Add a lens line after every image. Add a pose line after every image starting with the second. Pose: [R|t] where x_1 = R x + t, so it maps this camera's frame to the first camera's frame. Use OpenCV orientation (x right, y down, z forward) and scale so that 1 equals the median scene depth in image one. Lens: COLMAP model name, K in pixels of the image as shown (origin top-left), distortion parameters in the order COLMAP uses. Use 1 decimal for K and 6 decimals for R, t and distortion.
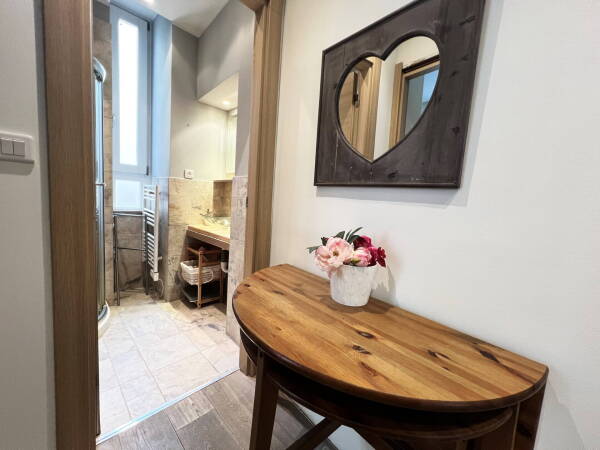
lens RADIAL K [[239.3, 0, 300.4], [0, 239.3, 223.1], [0, 0, 1]] dist [-0.000115, 0.000096]
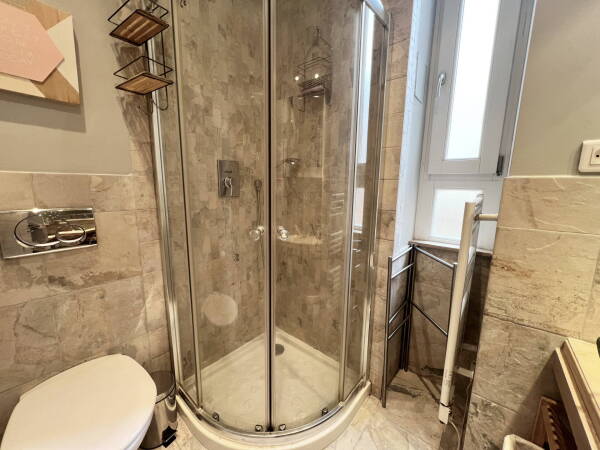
lens RADIAL K [[239.3, 0, 300.4], [0, 239.3, 223.1], [0, 0, 1]] dist [-0.000115, 0.000096]
pose [[0.071974, 0.098250, -0.992556, -0.219271], [-0.104986, 0.990355, 0.090419, -0.120232], [0.991866, 0.097697, 0.081595, 0.648189]]
